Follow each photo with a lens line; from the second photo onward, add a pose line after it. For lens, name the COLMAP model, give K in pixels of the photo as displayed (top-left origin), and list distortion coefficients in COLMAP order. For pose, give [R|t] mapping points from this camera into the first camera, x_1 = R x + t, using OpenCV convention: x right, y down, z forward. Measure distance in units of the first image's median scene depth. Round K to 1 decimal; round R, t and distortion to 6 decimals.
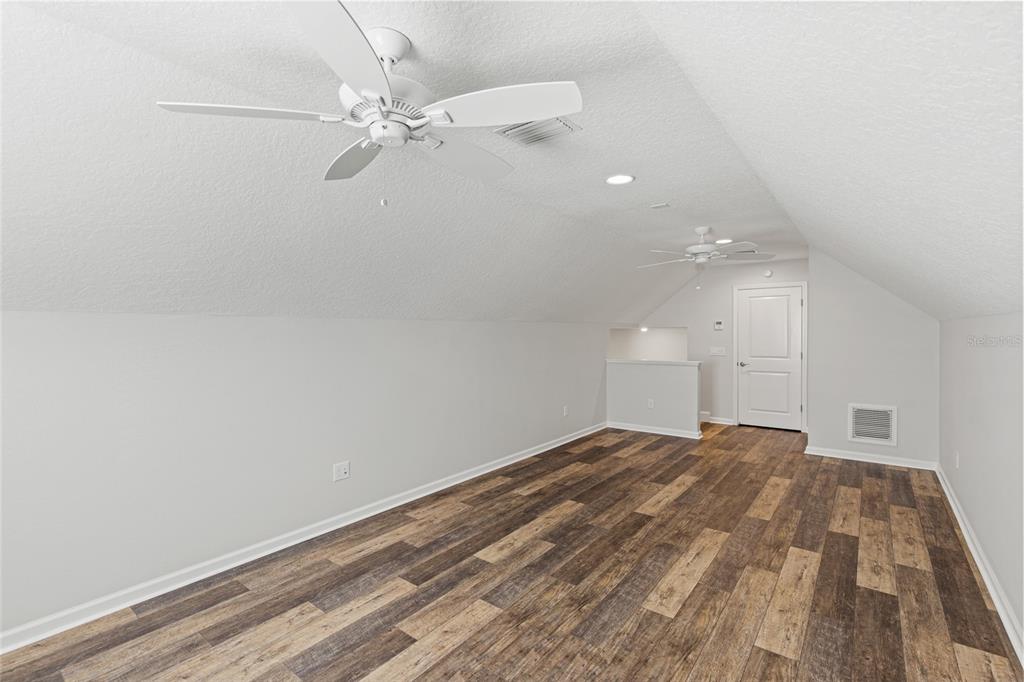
lens RADIAL K [[466.3, 0, 511.4], [0, 466.3, 338.8], [0, 0, 1]] dist [0.004038, -0.000424]
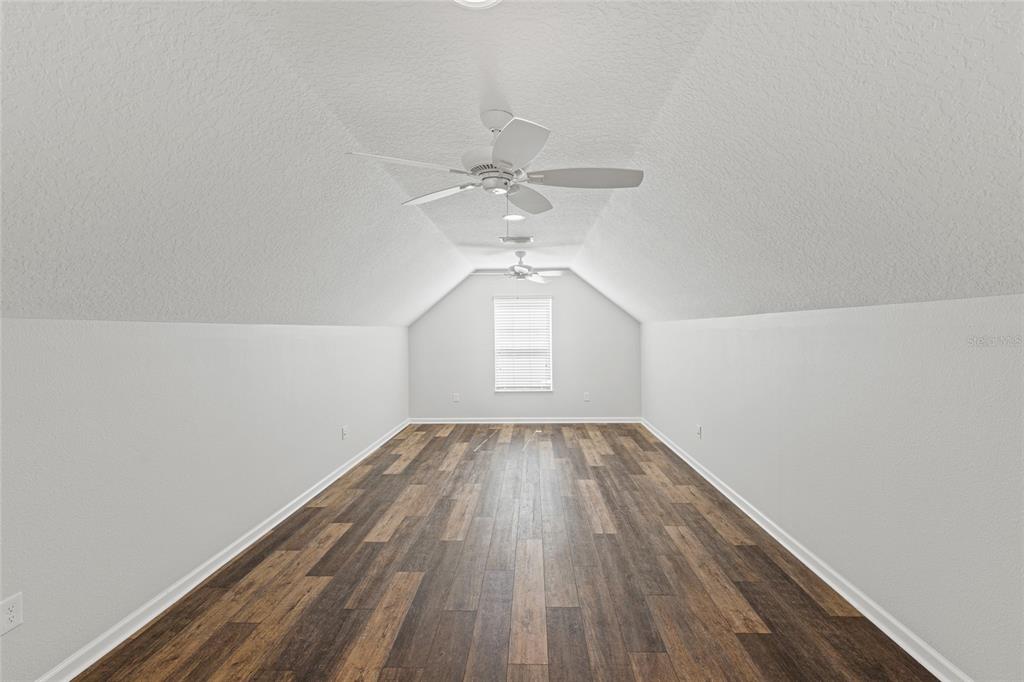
lens RADIAL K [[466.3, 0, 512.4], [0, 466.3, 337.3], [0, 0, 1]] dist [0.004038, -0.000424]
pose [[-0.817254, 0.022103, -0.575853, 0.910505], [0.005412, 0.999514, 0.030684, -0.038359], [0.576252, 0.021961, -0.816977, 1.900456]]
